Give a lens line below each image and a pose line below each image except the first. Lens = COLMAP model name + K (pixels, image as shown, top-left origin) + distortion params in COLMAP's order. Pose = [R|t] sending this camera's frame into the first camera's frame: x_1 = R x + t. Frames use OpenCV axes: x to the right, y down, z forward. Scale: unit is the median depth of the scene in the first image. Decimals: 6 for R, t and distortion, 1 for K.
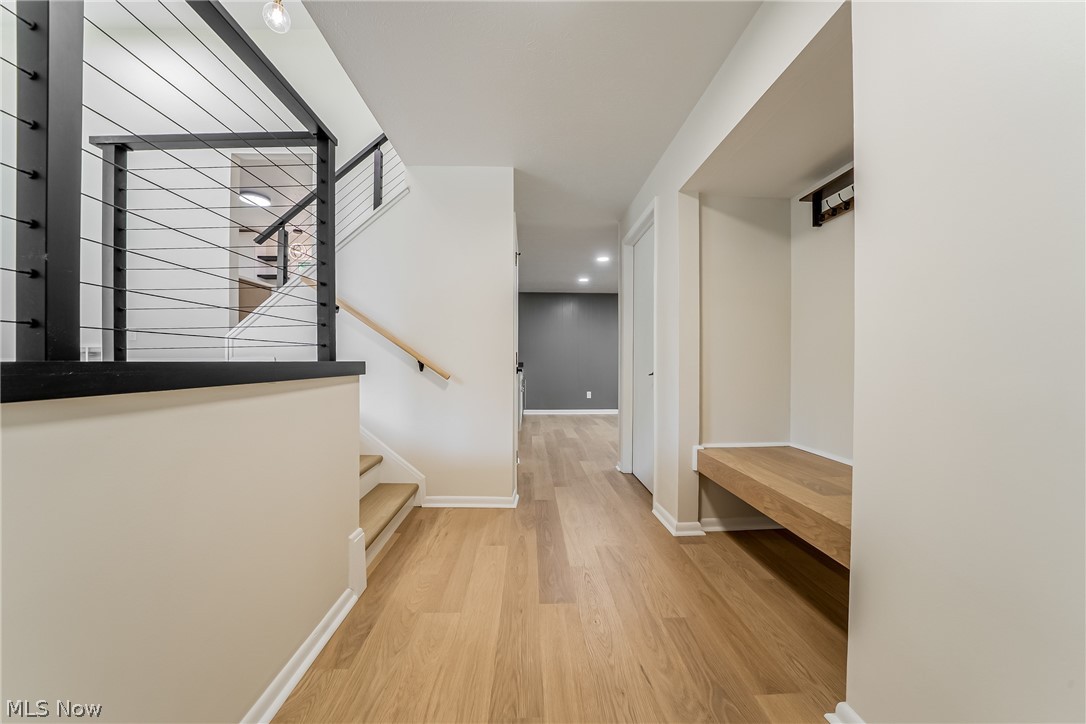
lens RADIAL K [[380.5, 0, 543.0], [0, 380.5, 362.0], [0, 0, 1]] dist [-0.022237, 0.000157]
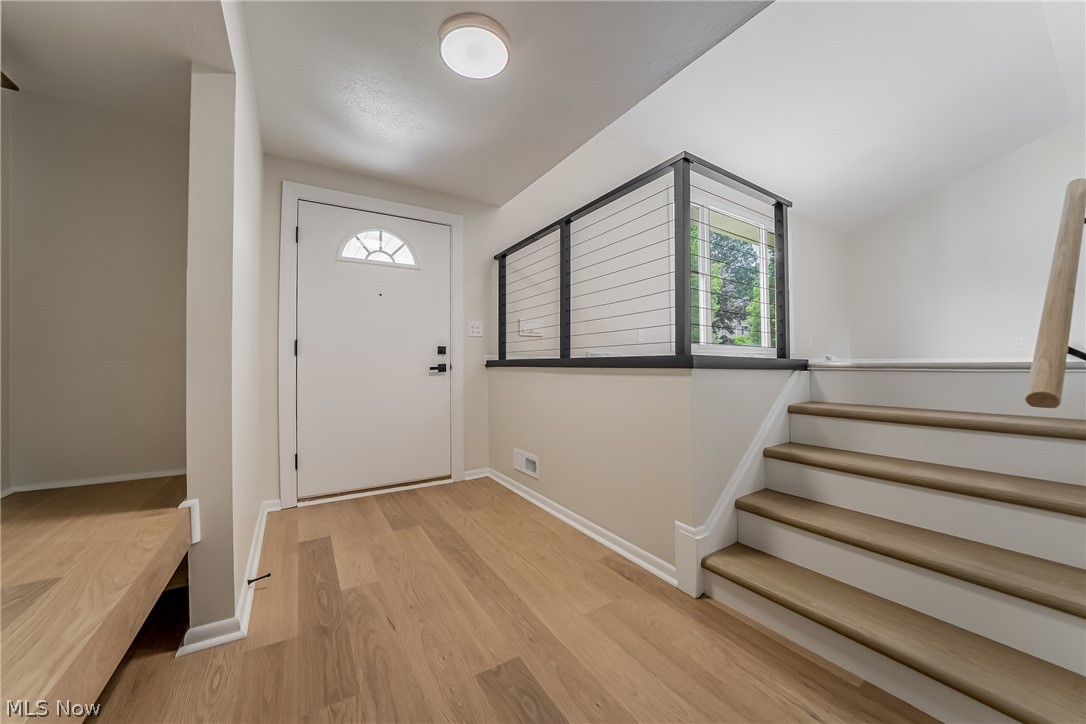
lens RADIAL K [[380.5, 0, 543.0], [0, 380.5, 362.0], [0, 0, 1]] dist [-0.022237, 0.000157]
pose [[-0.858583, -0.001725, -0.512672, 0.417583], [-0.000353, 0.999996, -0.002773, 0.018221], [0.512675, -0.002200, -0.858580, 2.007093]]
